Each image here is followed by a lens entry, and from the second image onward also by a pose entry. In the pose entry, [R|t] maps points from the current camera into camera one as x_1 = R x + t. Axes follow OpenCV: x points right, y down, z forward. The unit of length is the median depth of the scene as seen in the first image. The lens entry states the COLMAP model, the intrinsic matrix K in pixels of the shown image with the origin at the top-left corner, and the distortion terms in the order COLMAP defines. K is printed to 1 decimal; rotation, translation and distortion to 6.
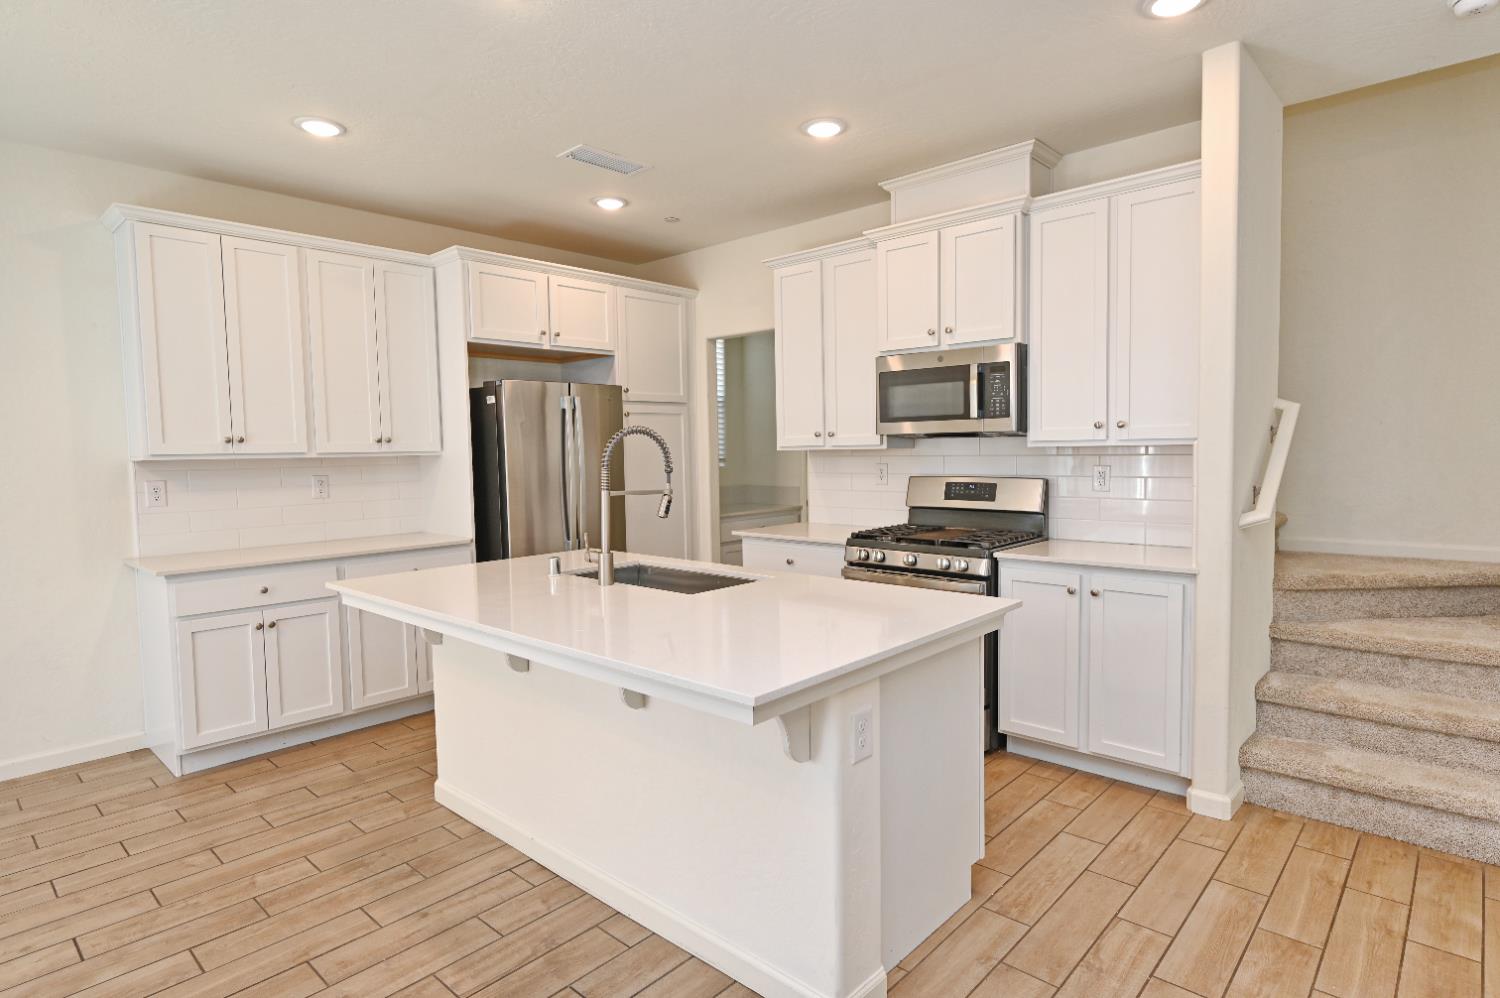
lens RADIAL K [[800.9, 0, 764.5], [0, 800.9, 496.3], [0, 0, 1]] dist [0.002929, -0.002539]
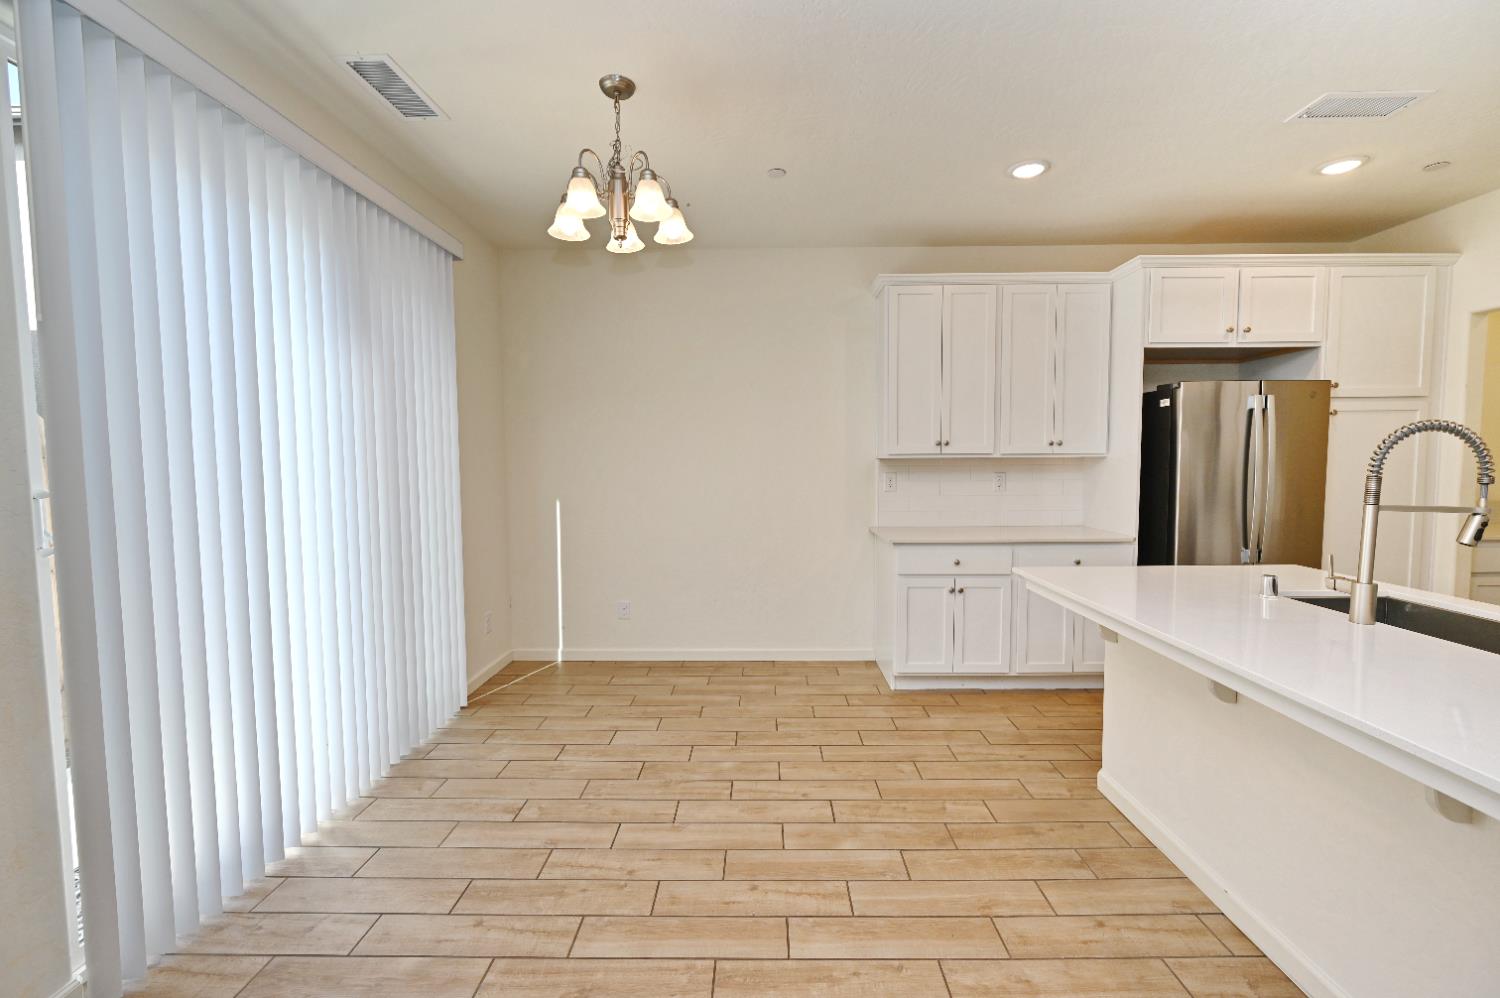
lens RADIAL K [[619.8, 0, 750.5], [0, 619.8, 492.6], [0, 0, 1]] dist [-0.002476, 0.000871]
pose [[0.655554, 0.054256, -0.753197, -0.108277], [-0.050139, 0.998342, 0.028277, -0.003733], [0.753482, 0.019227, 0.657187, 0.112000]]
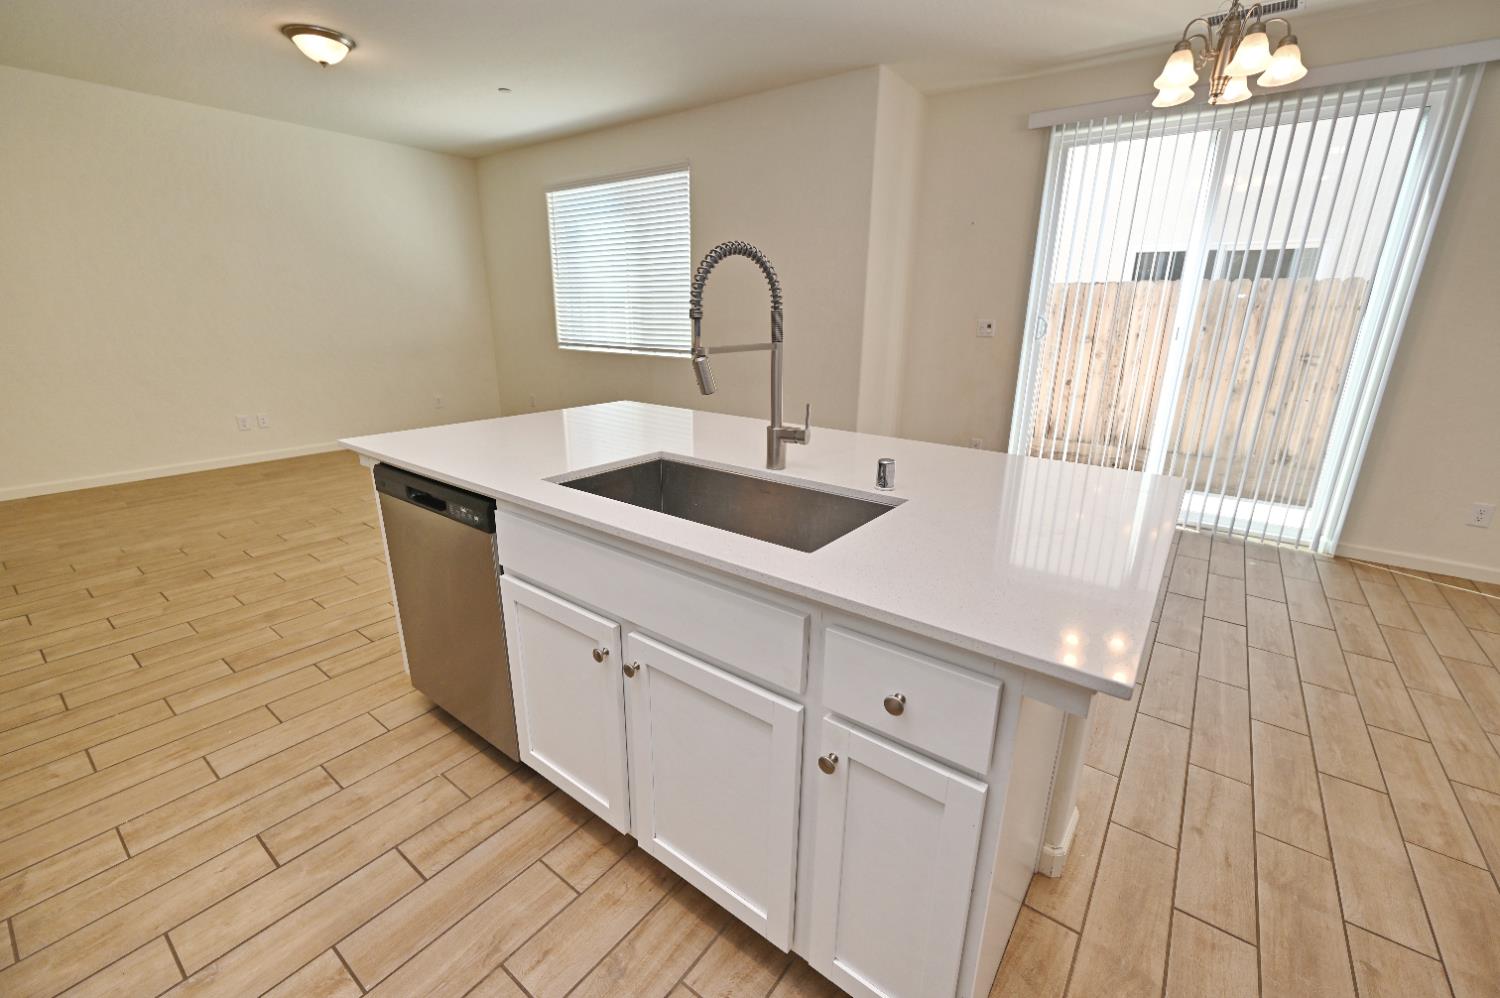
lens RADIAL K [[619.8, 0, 751.7], [0, 619.8, 495.6], [0, 0, 1]] dist [-0.002476, 0.000871]
pose [[-0.996719, 0.025746, -0.076735, -0.099298], [-0.002360, 0.938412, 0.345510, -0.054292], [0.080904, 0.344557, -0.935272, 1.206060]]
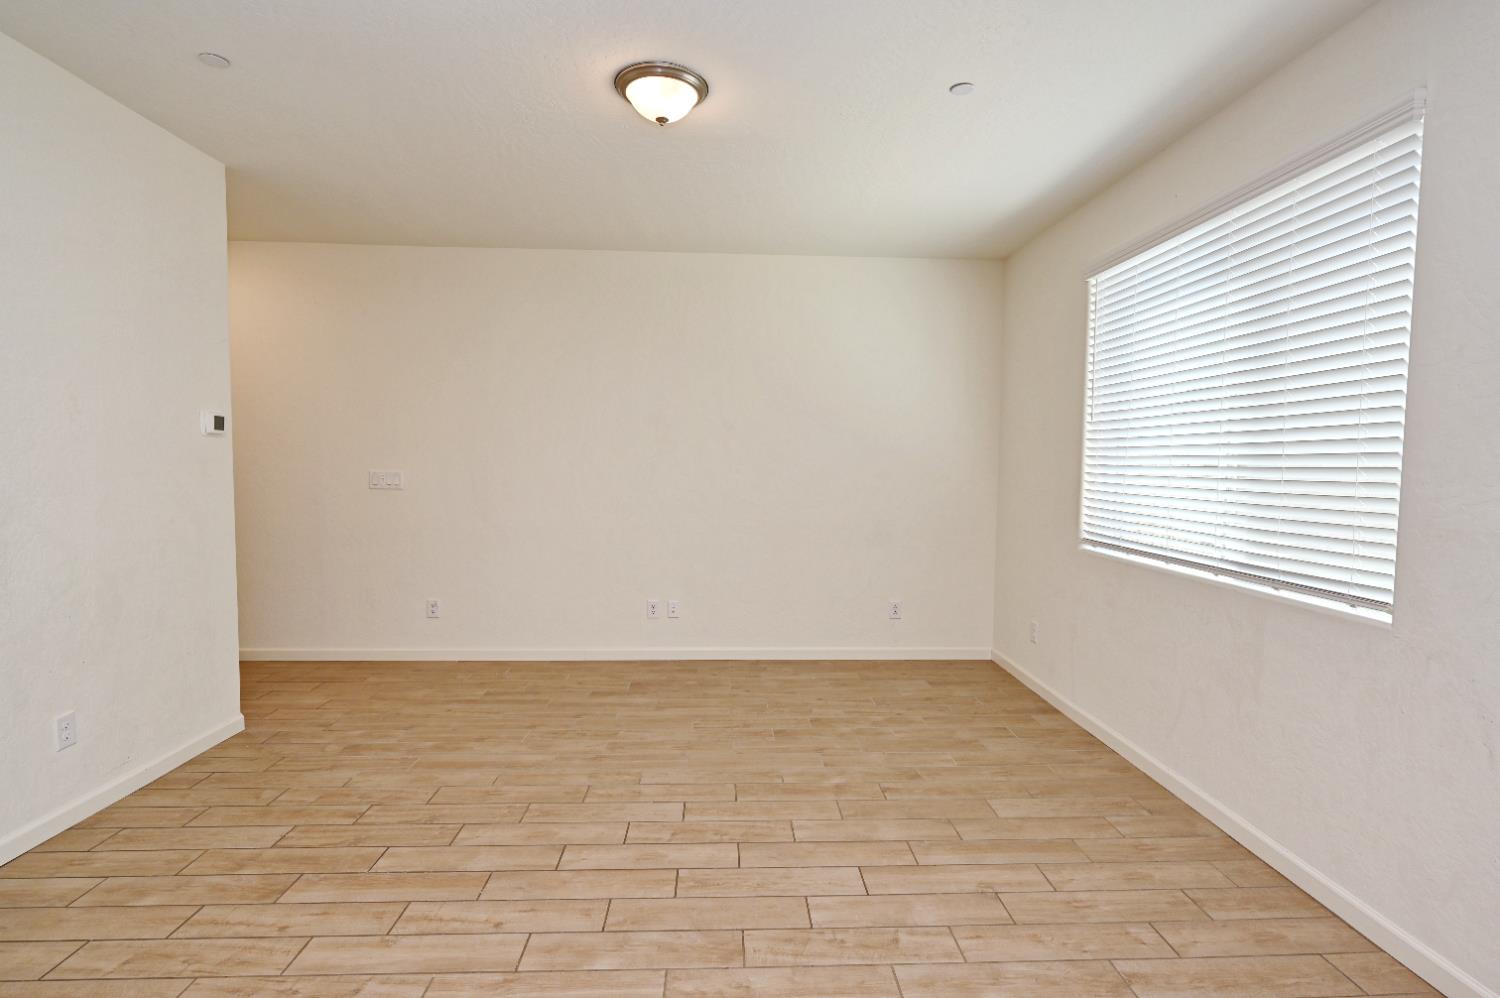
lens RADIAL K [[723.8, 0, 755.6], [0, 723.8, 500.8], [0, 0, 1]] dist [-0.002263, -0.001067]
pose [[-0.701850, -0.033493, 0.711537, -0.129482], [0.040416, 0.995412, 0.086721, -0.024598], [-0.711177, 0.089623, -0.697277, 0.487876]]
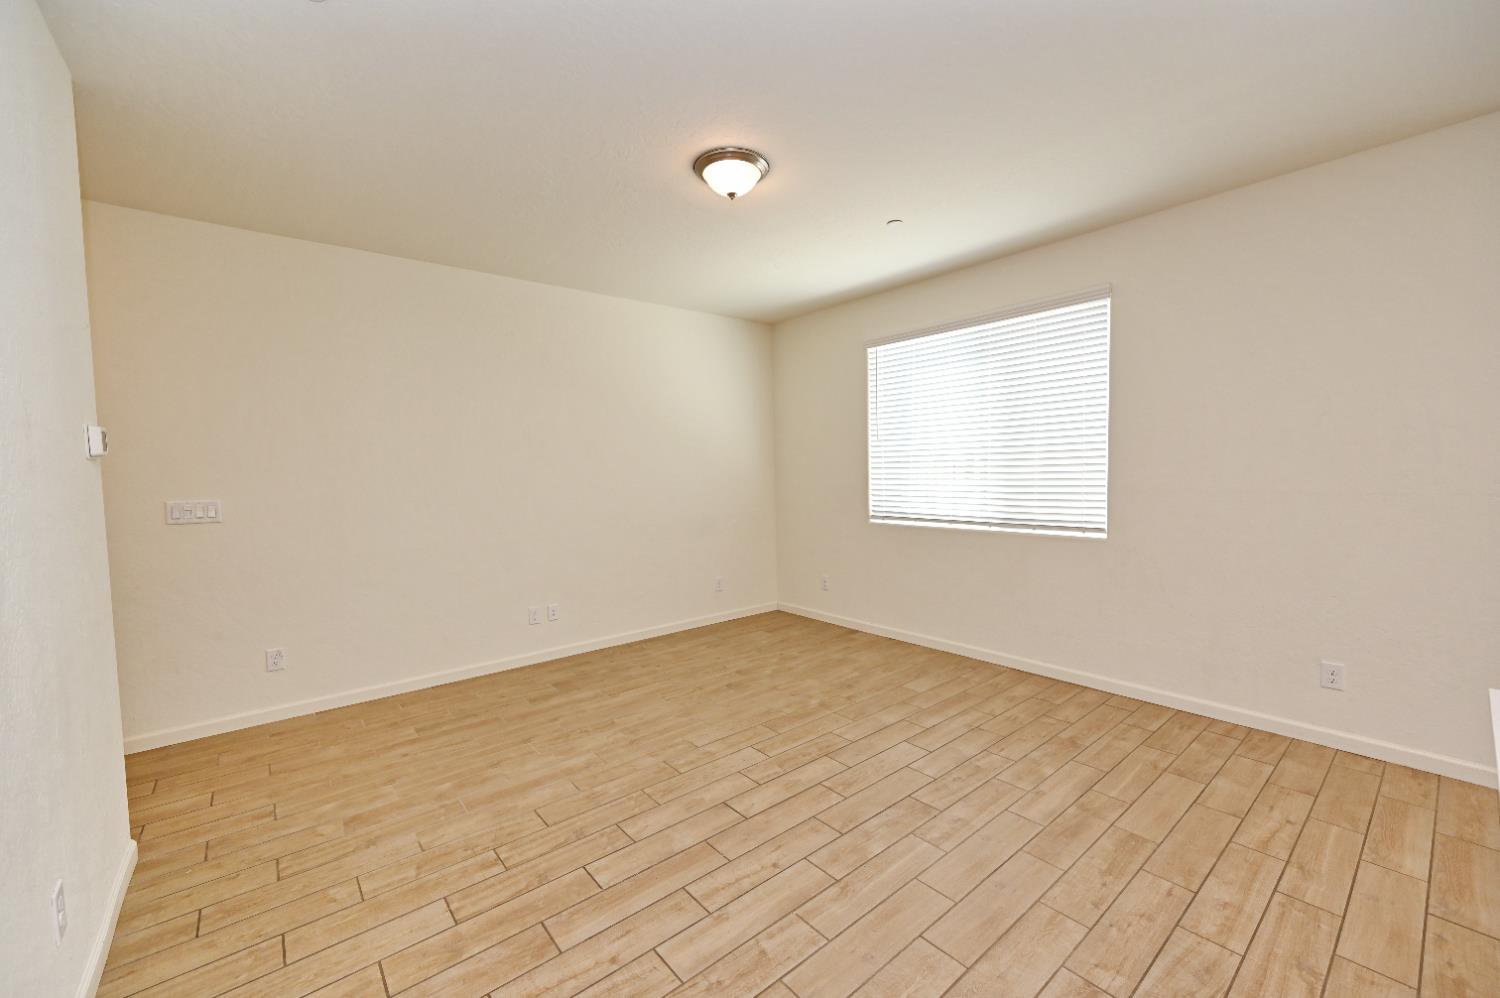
lens RADIAL K [[600.5, 0, 757.7], [0, 600.5, 499.6], [0, 0, 1]] dist [-0.003636, 0.000615]
pose [[-0.989010, 0.027506, 0.145265, 0.347034], [0.043469, 0.993213, 0.107884, -0.052871], [-0.141312, 0.113012, -0.983493, 0.789939]]
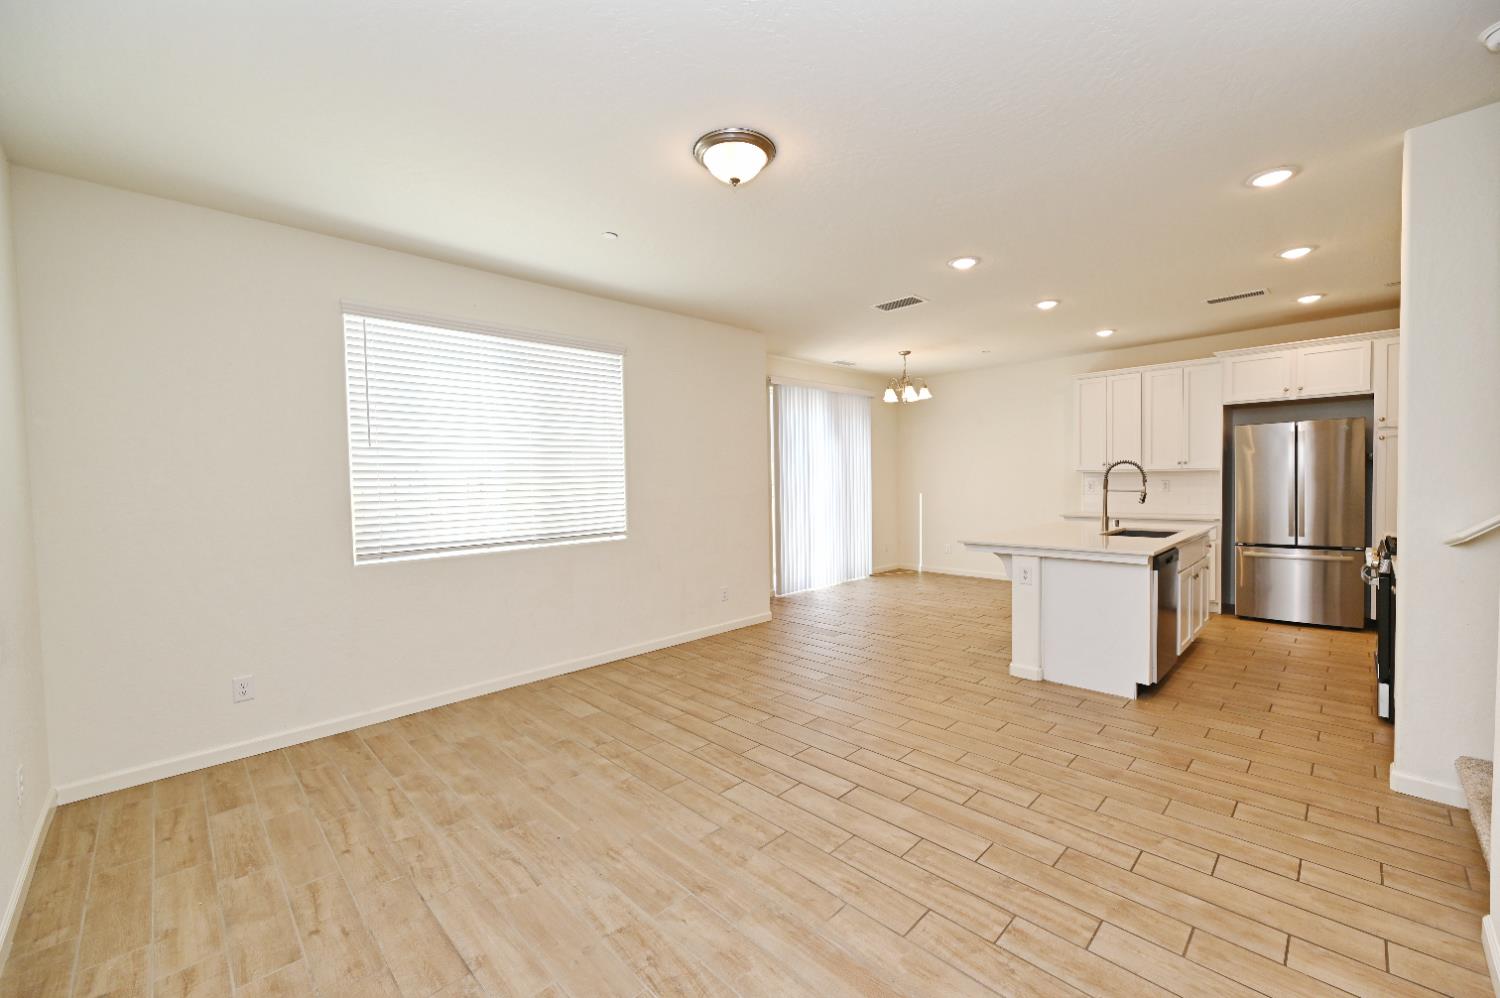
lens RADIAL K [[600.5, 0, 753.2], [0, 600.5, 499.7], [0, 0, 1]] dist [-0.003636, 0.000615]
pose [[-0.061916, 0.053757, -0.996633, 1.193638], [-0.040256, 0.997601, 0.056310, -0.024671], [0.997269, 0.043607, -0.059603, 0.082453]]
